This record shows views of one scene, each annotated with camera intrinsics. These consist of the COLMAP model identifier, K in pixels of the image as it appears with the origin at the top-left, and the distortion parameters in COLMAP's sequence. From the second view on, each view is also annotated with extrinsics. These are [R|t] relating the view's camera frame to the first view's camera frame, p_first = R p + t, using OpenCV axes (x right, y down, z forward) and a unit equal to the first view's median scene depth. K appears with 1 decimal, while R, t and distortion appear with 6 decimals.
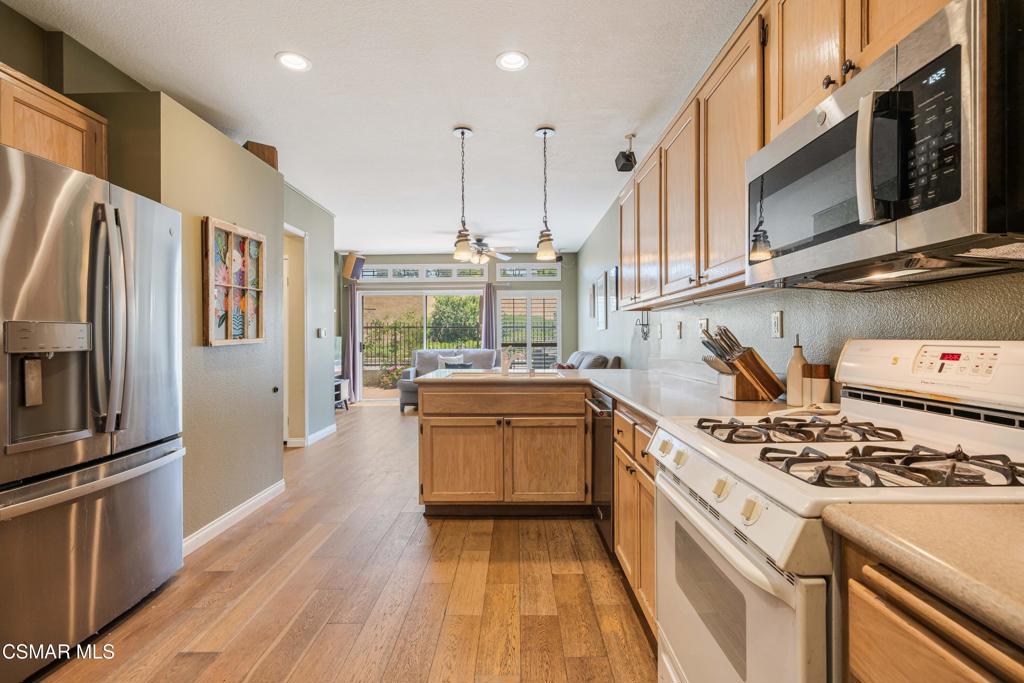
lens RADIAL K [[472.3, 0, 512.0], [0, 472.3, 339.4], [0, 0, 1]] dist [-0.001657, -0.000039]
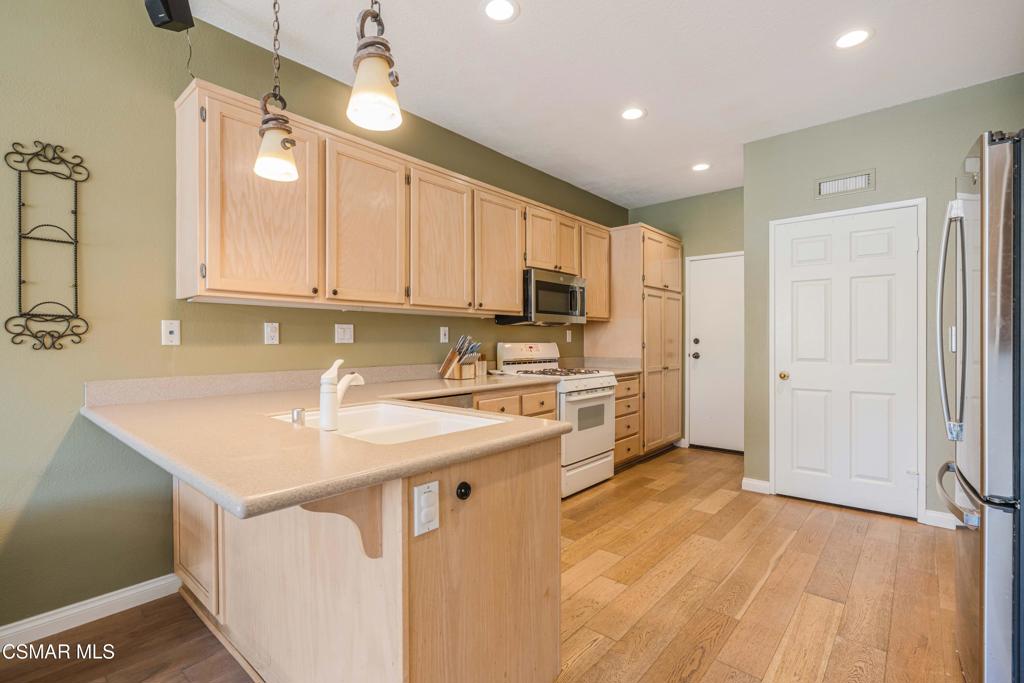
lens RADIAL K [[472.3, 0, 512.3], [0, 472.3, 342.1], [0, 0, 1]] dist [-0.001657, -0.000039]
pose [[-0.757648, 0.003377, 0.652655, -0.836278], [0.005975, 0.999981, 0.001761, -0.006932], [-0.652636, 0.005234, -0.757653, 2.418234]]
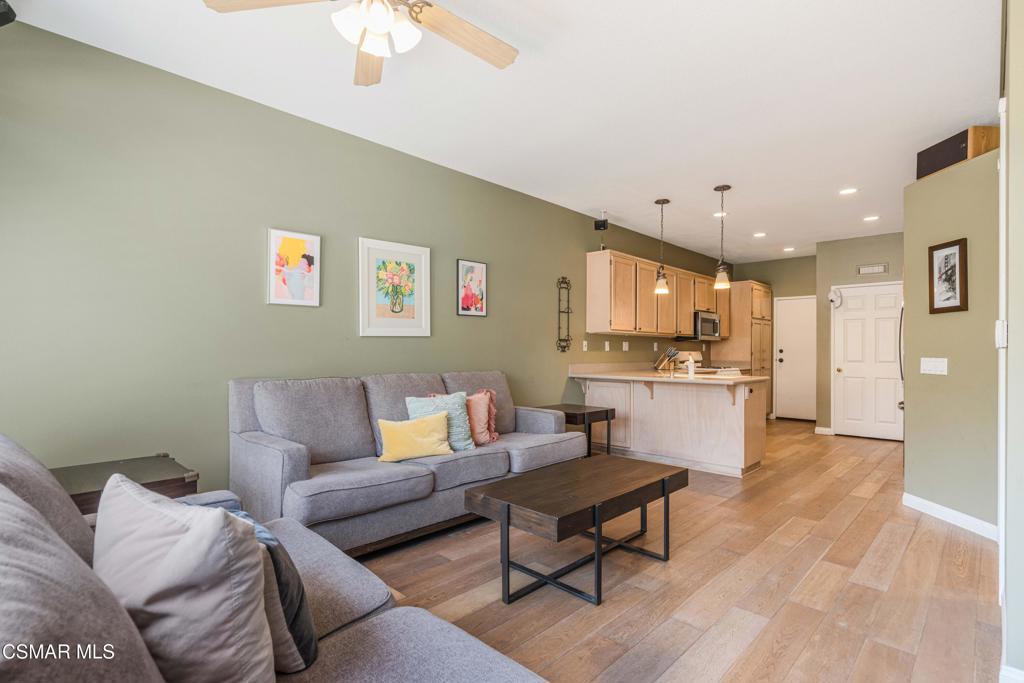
lens RADIAL K [[497.4, 0, 511.5], [0, 497.4, 349.1], [0, 0, 1]] dist [-0.003158, -0.000247]
pose [[-0.720981, 0.003997, 0.692944, -1.246789], [0.000812, 0.999988, -0.004923, 0.001082], [-0.692955, -0.002987, -0.720975, 4.735673]]
